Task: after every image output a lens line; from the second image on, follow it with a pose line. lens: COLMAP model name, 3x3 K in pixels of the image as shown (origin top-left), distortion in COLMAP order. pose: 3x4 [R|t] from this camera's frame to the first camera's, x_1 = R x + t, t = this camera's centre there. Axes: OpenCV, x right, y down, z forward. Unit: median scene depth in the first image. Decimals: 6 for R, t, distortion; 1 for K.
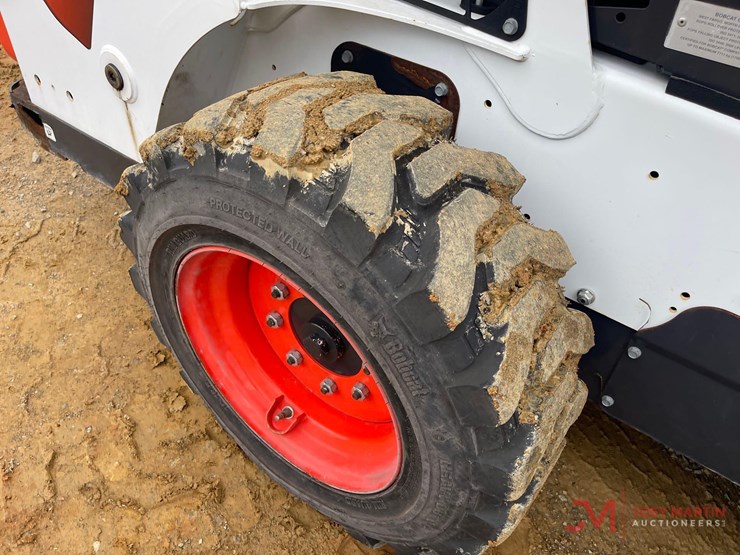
lens RADIAL K [[554.5, 0, 374.8], [0, 554.5, 297.8], [0, 0, 1]] dist [0.071285, -0.104518]
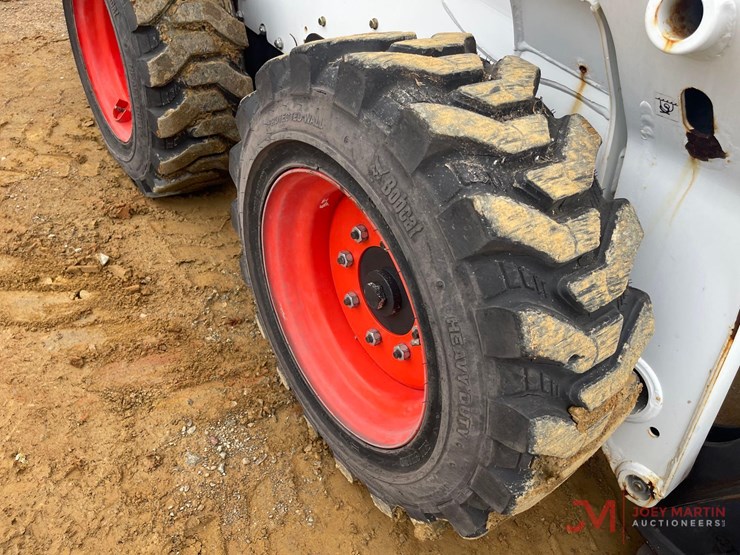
lens RADIAL K [[554.5, 0, 374.8], [0, 554.5, 297.8], [0, 0, 1]] dist [0.071285, -0.104518]
pose [[0.953156, 0.245102, -0.177255, 0.872333], [-0.253919, 0.966804, -0.028540, 0.544667], [0.164376, 0.072212, 0.983751, -0.400996]]
